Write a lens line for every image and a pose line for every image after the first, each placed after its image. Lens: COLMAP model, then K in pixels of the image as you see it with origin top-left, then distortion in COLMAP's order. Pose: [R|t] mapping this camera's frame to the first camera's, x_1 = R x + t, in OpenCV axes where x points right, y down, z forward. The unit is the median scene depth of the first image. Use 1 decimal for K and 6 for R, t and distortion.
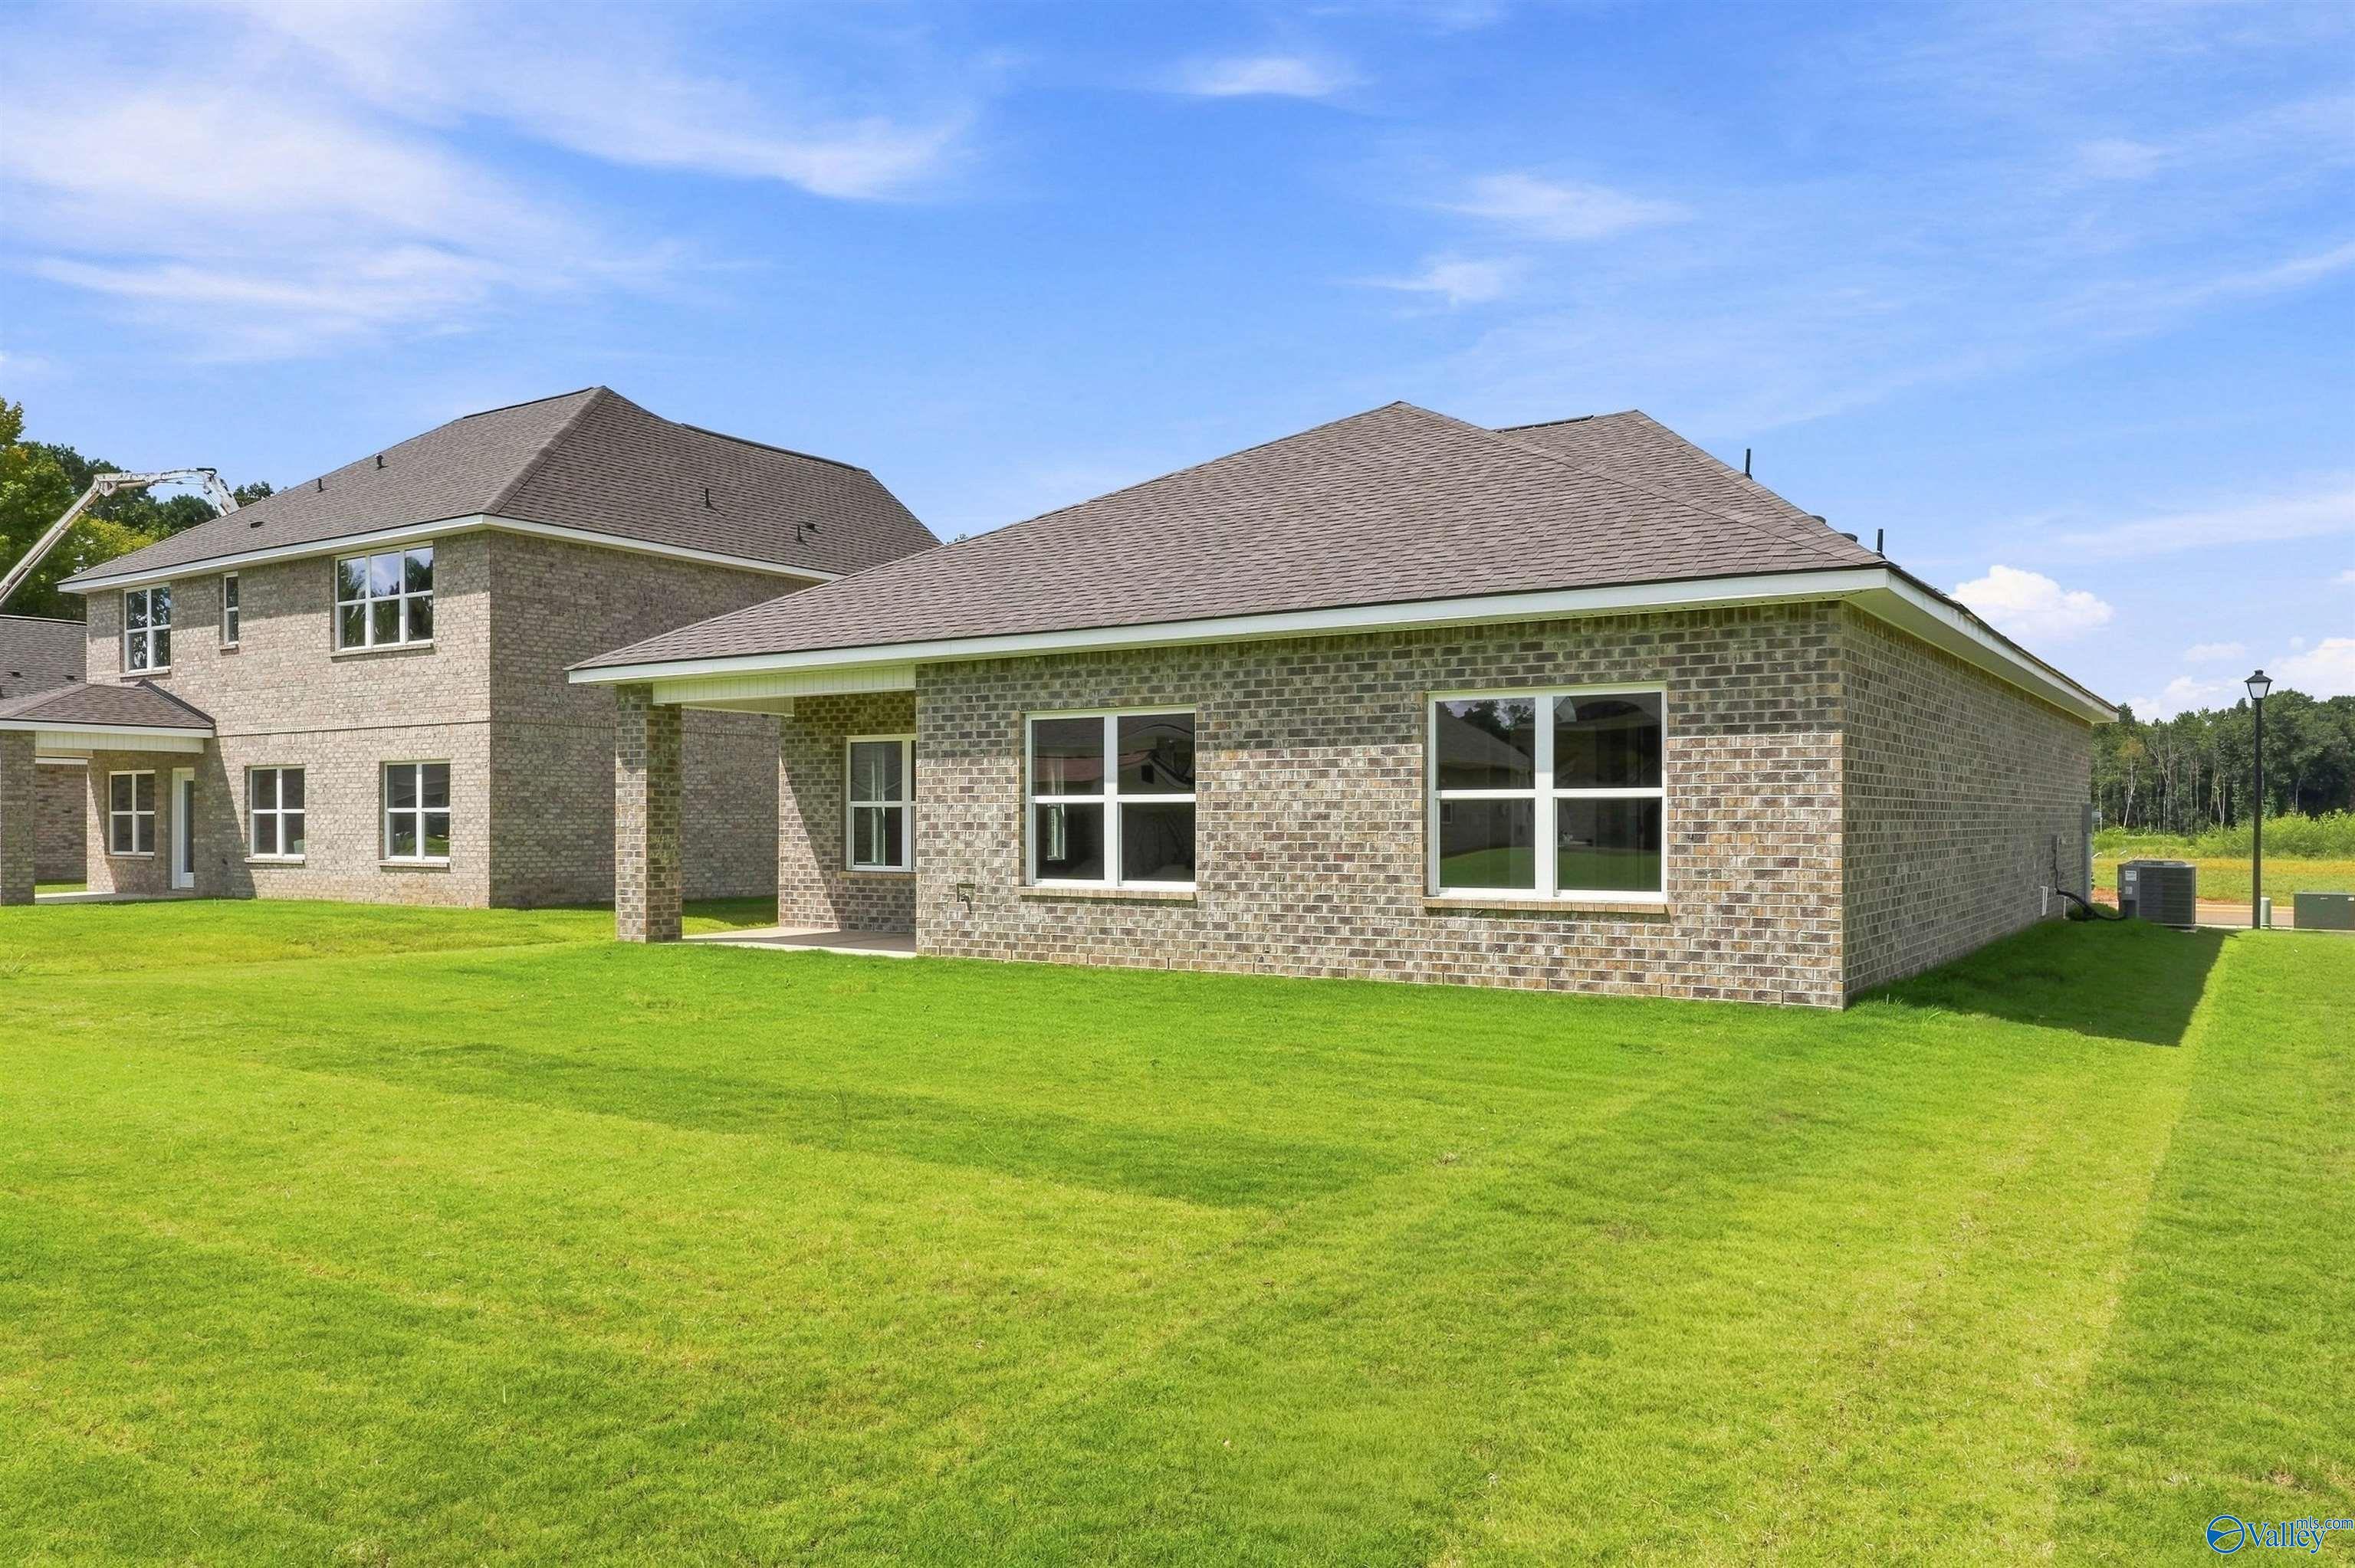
lens RADIAL K [[1687.4, 0, 1174.3], [0, 1687.4, 816.0], [0, 0, 1]] dist [-0.007608, -0.000565]
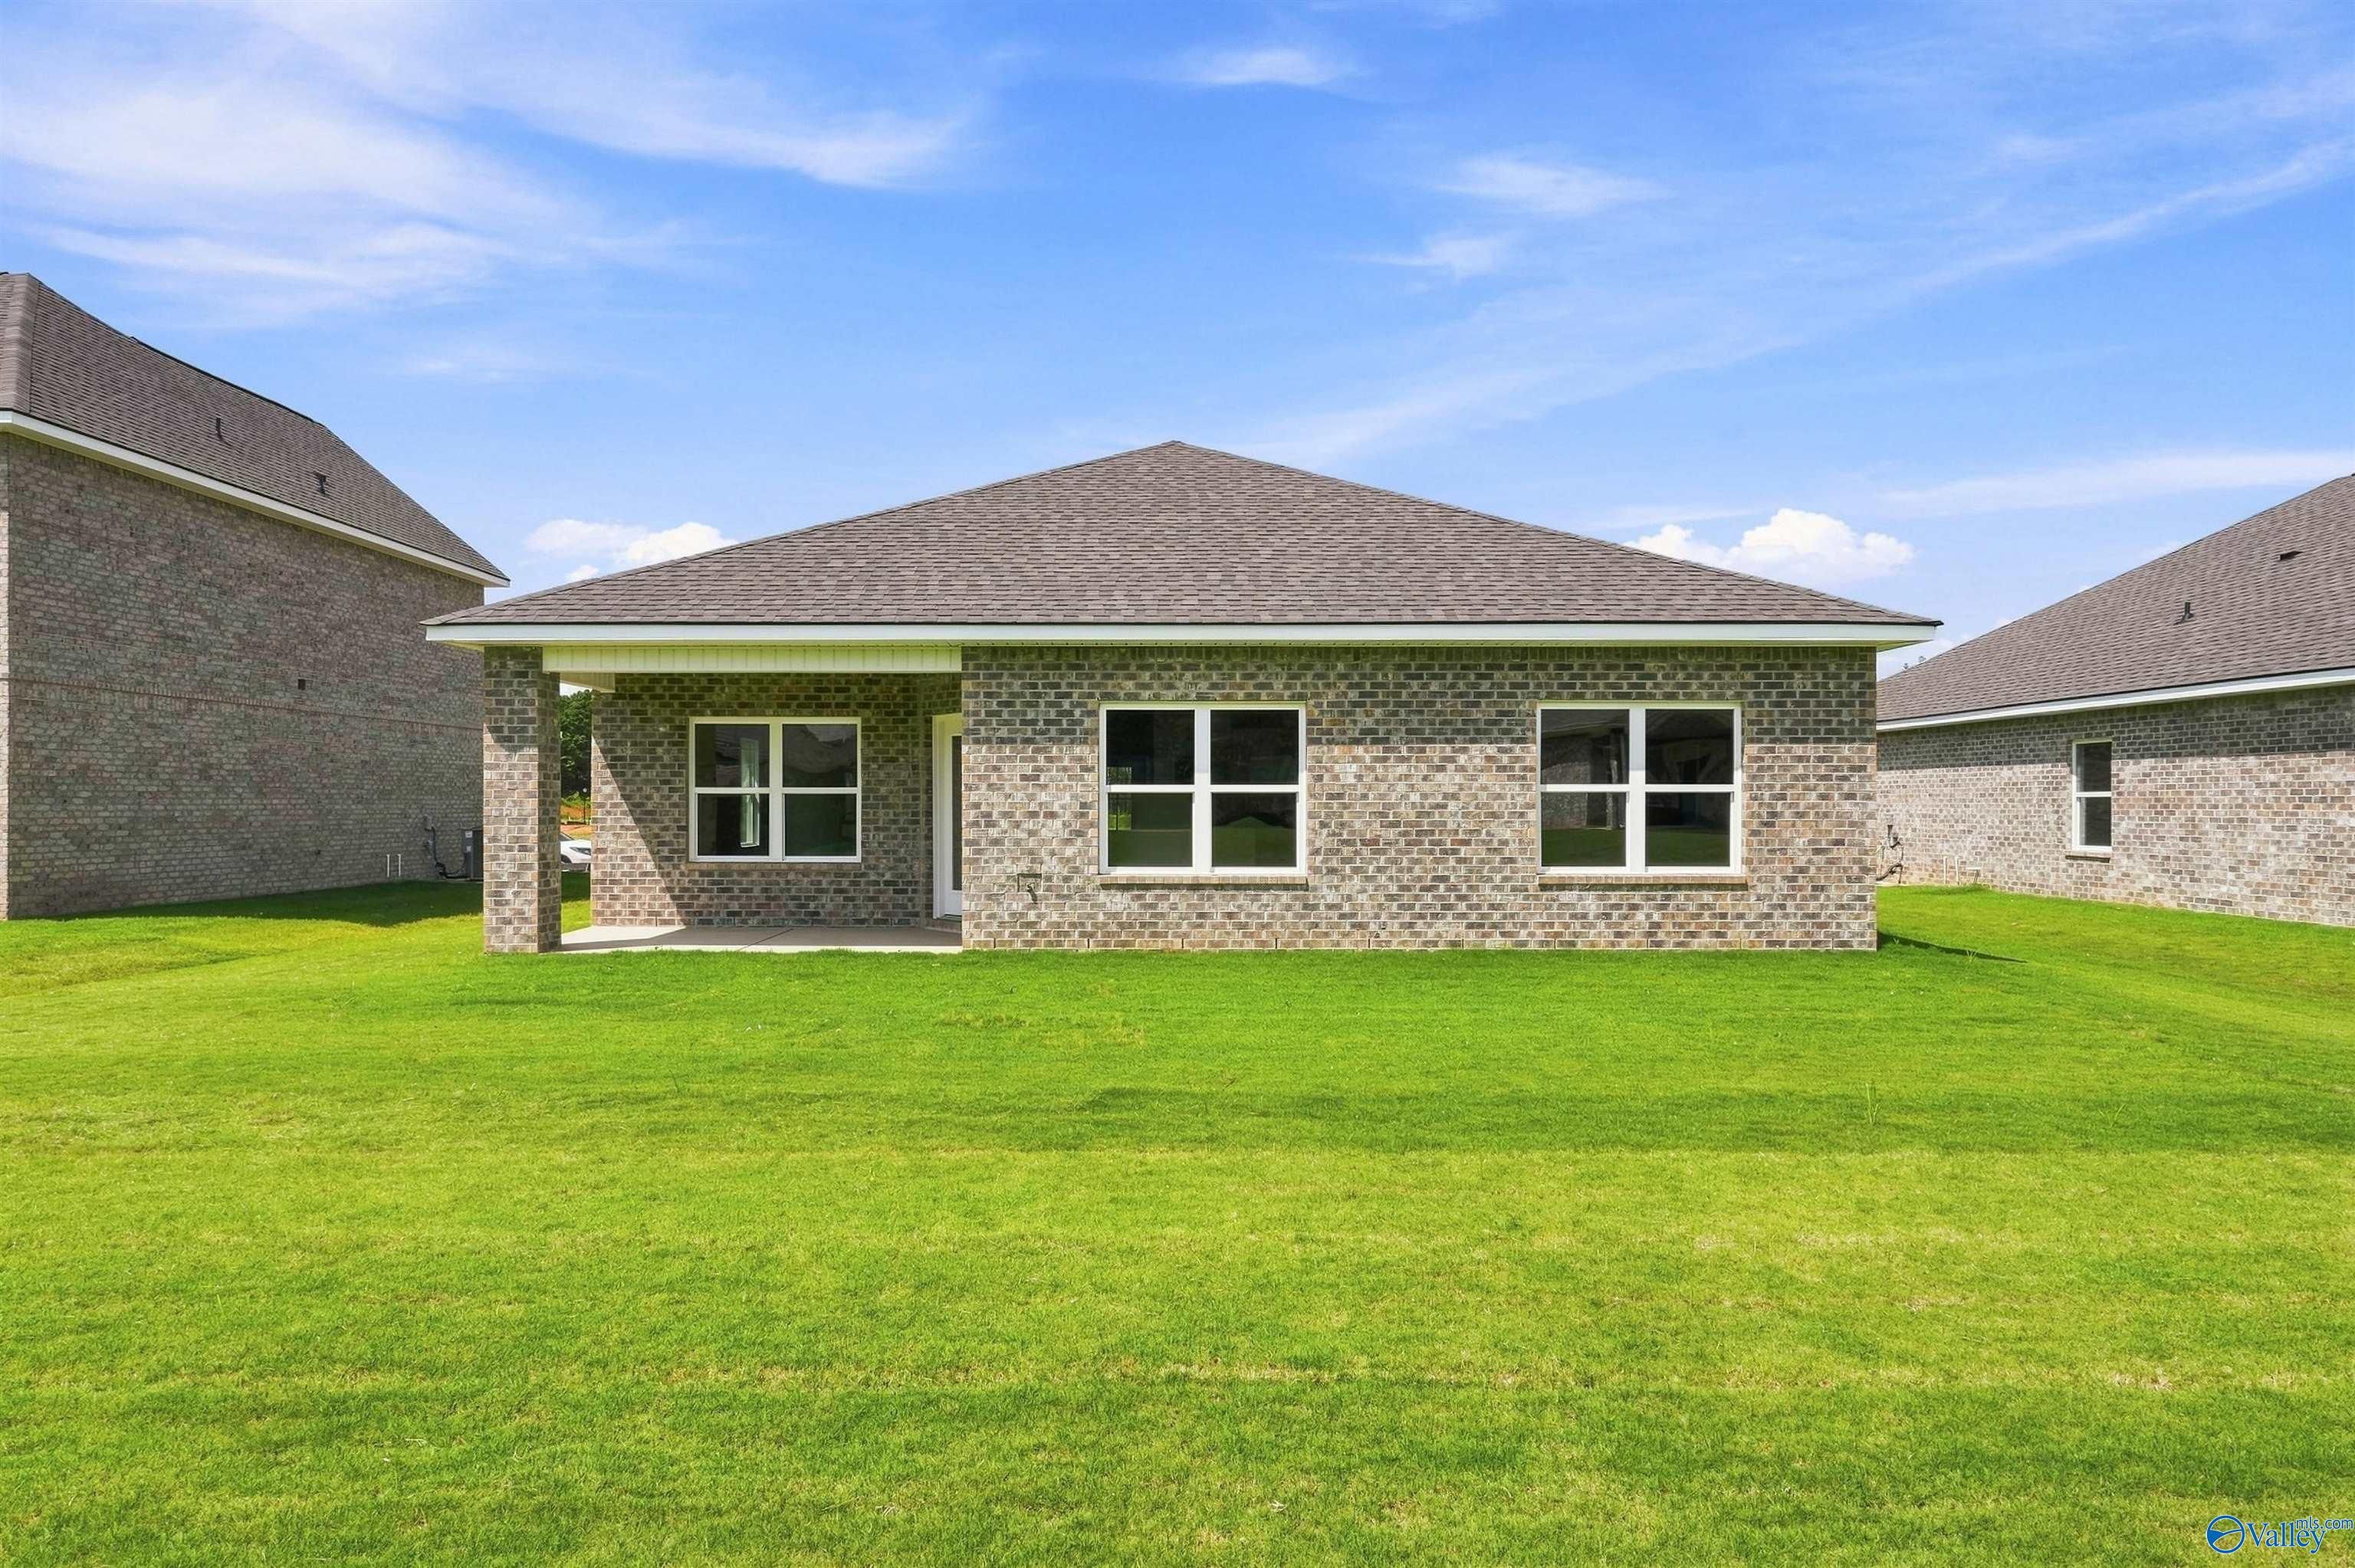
lens RADIAL K [[1385.5, 0, 1163.6], [0, 1385.5, 807.0], [0, 0, 1]] dist [-0.005413, -0.000751]
pose [[0.835922, 0.000598, 0.548847, -0.528287], [-0.002995, 0.999989, 0.003472, -0.001726], [-0.548839, -0.004546, 0.835915, 0.298801]]
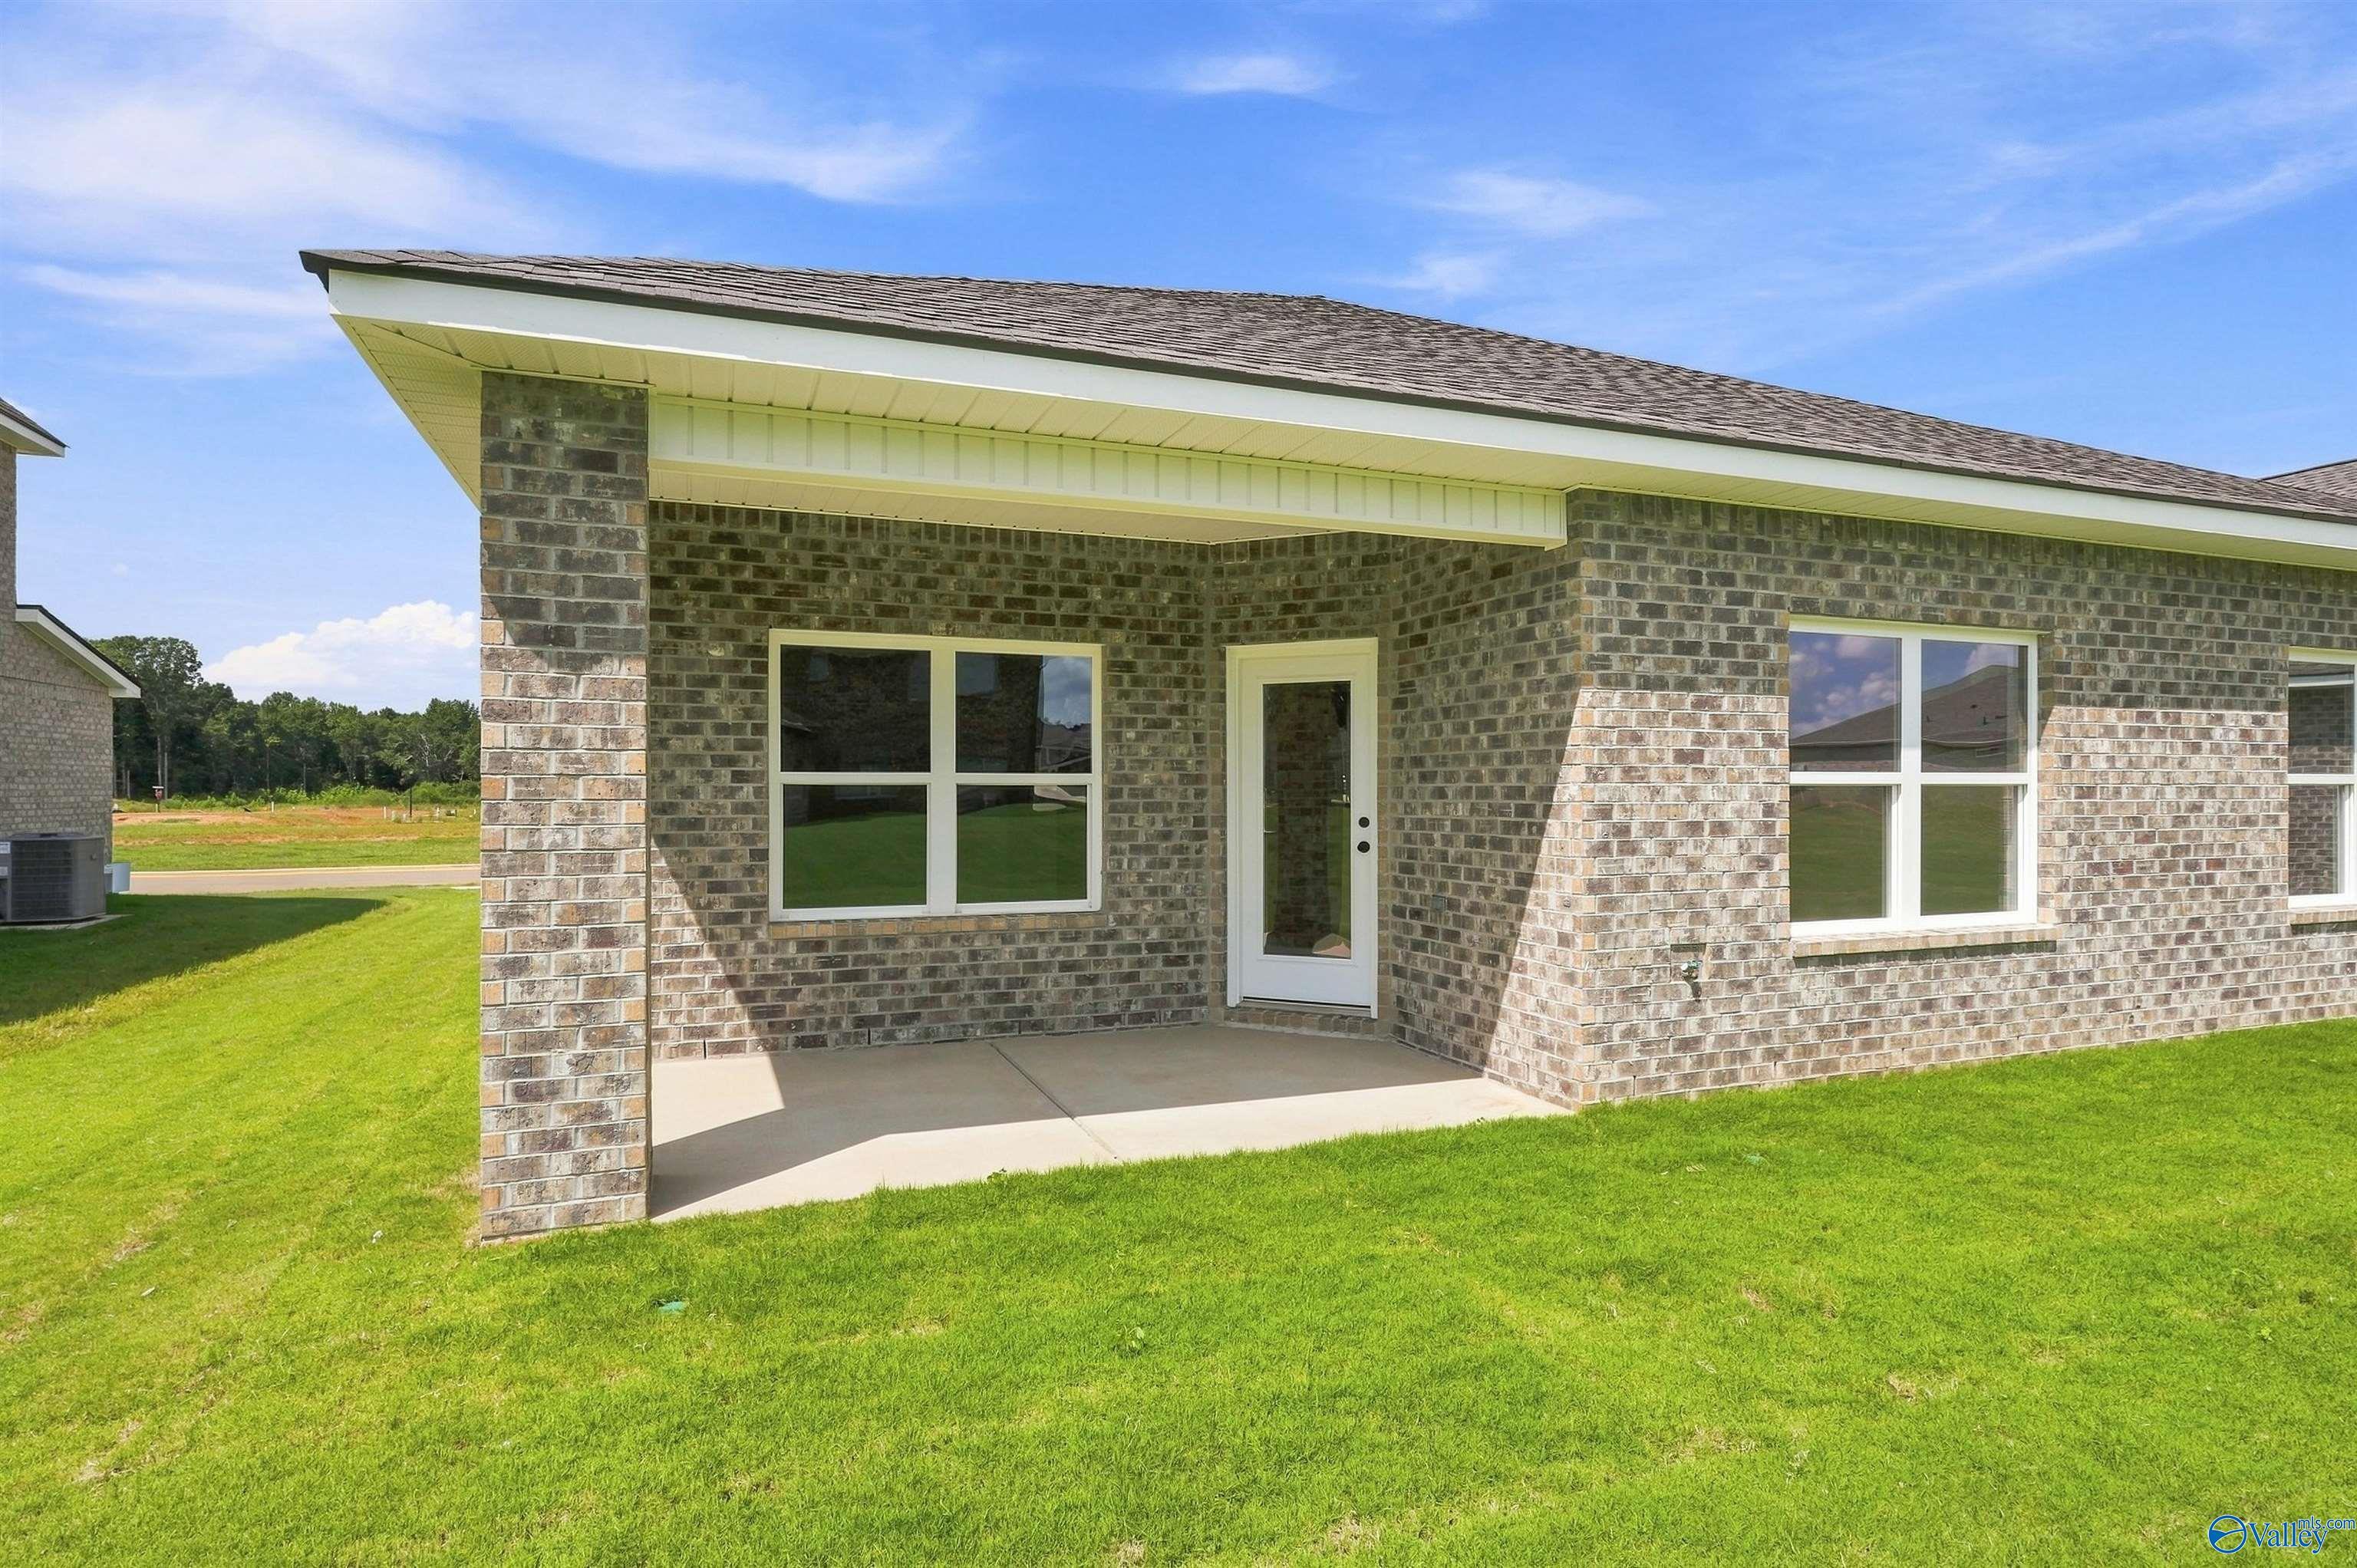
lens RADIAL K [[1228.0, 0, 1158.4], [0, 1228.0, 789.7], [0, 0, 1]] dist [-0.006147, 0.002425]
pose [[0.587727, 0.000916, 0.809058, -0.539920], [-0.003063, 0.999995, 0.001093, -0.005981], [-0.809053, -0.003121, 0.587727, 0.963329]]
